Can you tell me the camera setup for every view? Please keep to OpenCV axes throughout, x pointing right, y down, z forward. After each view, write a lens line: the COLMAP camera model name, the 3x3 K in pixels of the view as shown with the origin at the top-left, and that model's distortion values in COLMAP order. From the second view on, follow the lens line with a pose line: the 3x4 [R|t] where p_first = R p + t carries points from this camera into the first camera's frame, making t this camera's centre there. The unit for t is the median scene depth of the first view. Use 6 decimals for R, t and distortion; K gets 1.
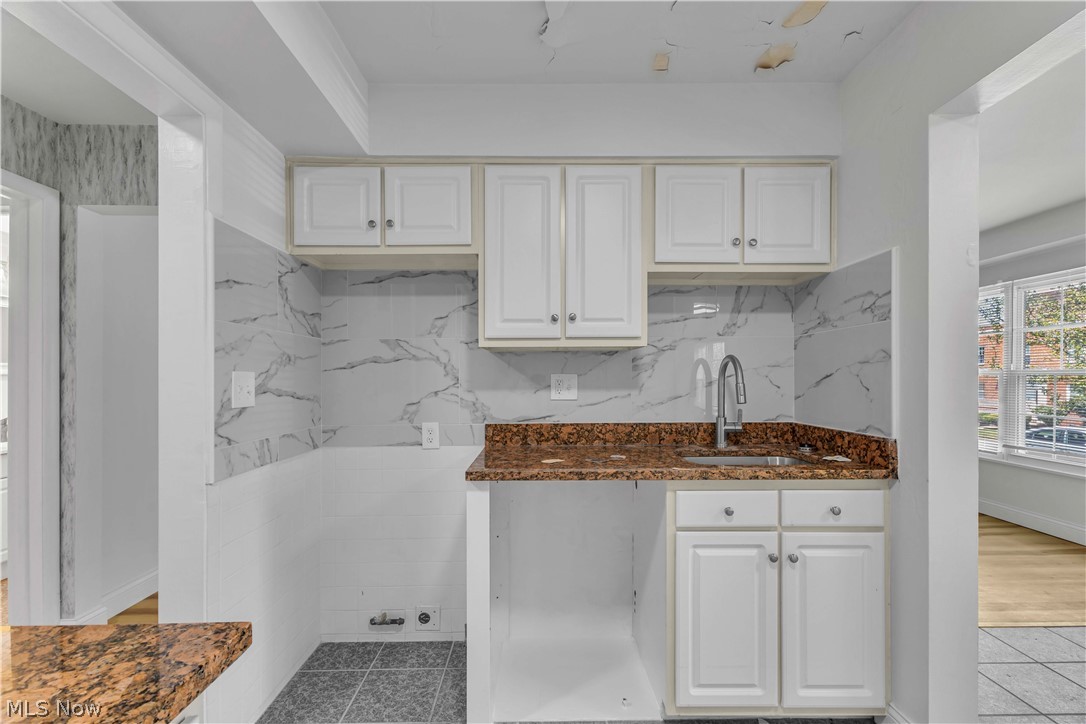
lens RADIAL K [[474.4, 0, 534.0], [0, 474.4, 377.0], [0, 0, 1]] dist [0.012374, 0.000091]
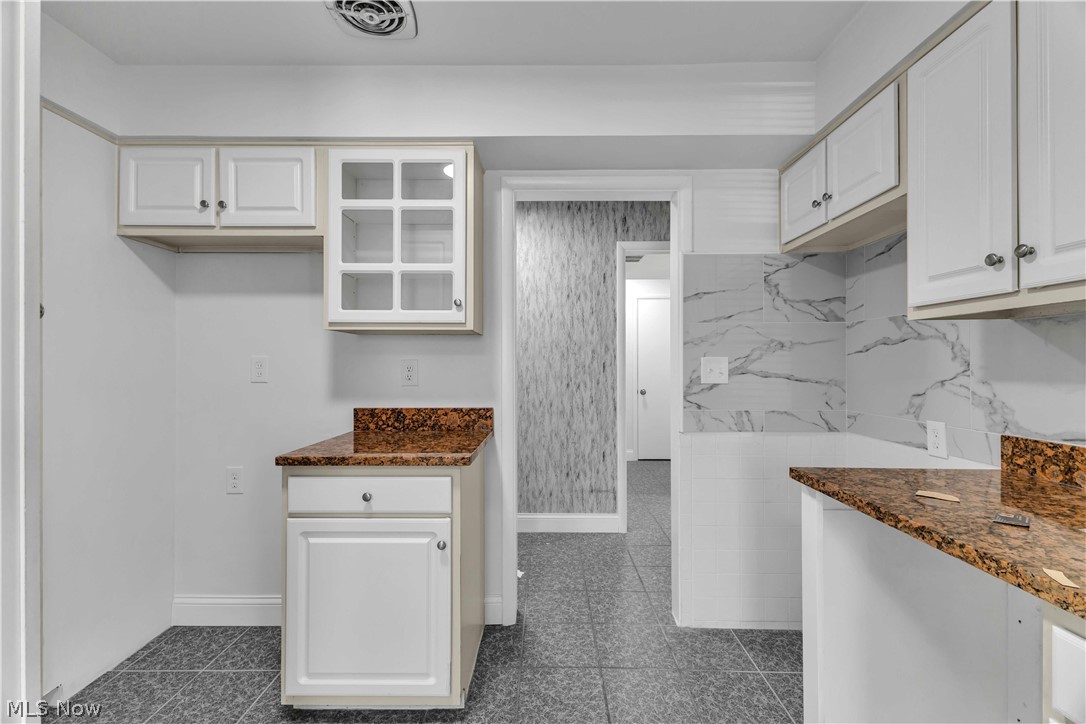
lens RADIAL K [[474.4, 0, 546.5], [0, 474.4, 359.0], [0, 0, 1]] dist [0.012374, 0.000091]
pose [[-0.019992, -0.003029, -0.999796, 0.638899], [0.003304, 0.999990, -0.003095, -0.003203], [0.999795, -0.003365, -0.019982, 0.464410]]
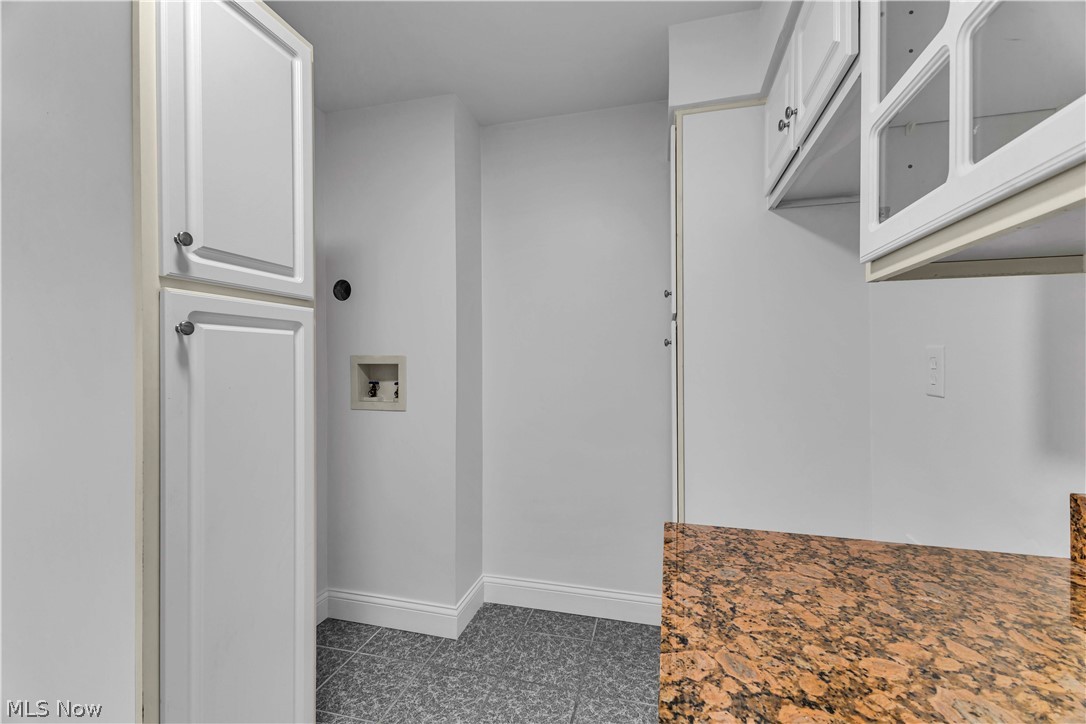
lens RADIAL K [[474.4, 0, 538.1], [0, 474.4, 364.2], [0, 0, 1]] dist [0.012374, 0.000091]
pose [[-0.963475, 0.005208, 0.267748, -0.196641], [0.005395, 0.999985, -0.000040, 0.002178], [-0.267745, 0.001406, -0.963489, 0.474207]]
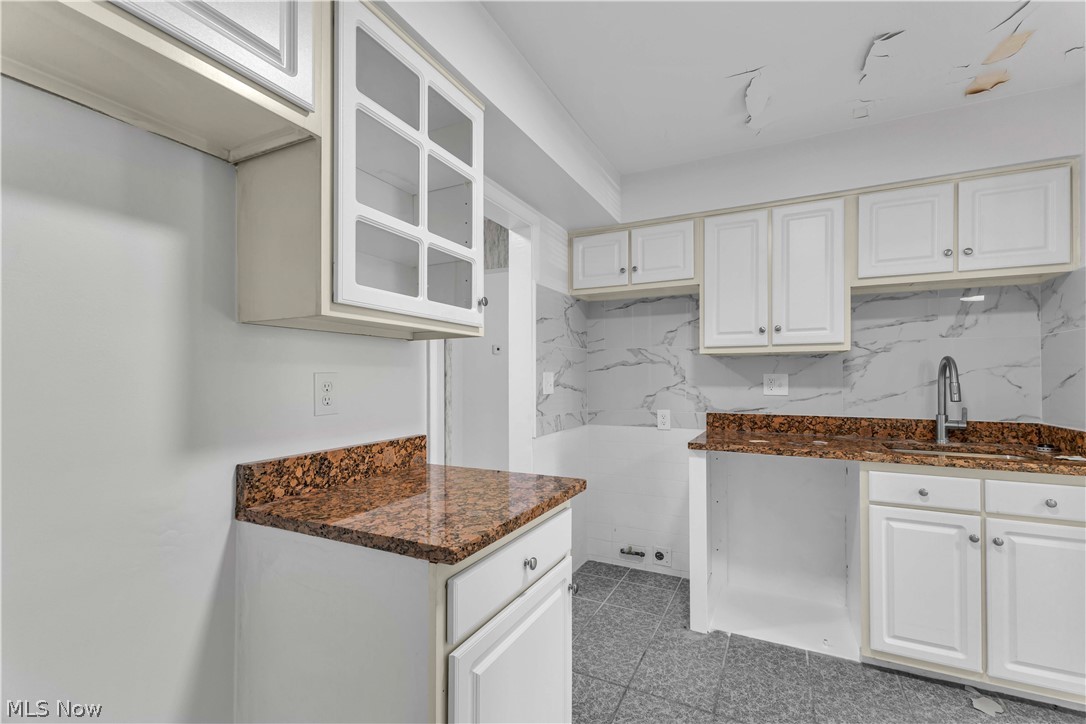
lens RADIAL K [[474.4, 0, 536.9], [0, 474.4, 369.4], [0, 0, 1]] dist [0.012374, 0.000091]
pose [[0.887962, -0.003611, -0.459902, 0.092277], [-0.001604, 0.999939, -0.010949, -0.003447], [0.459913, 0.010461, 0.887902, -0.401319]]
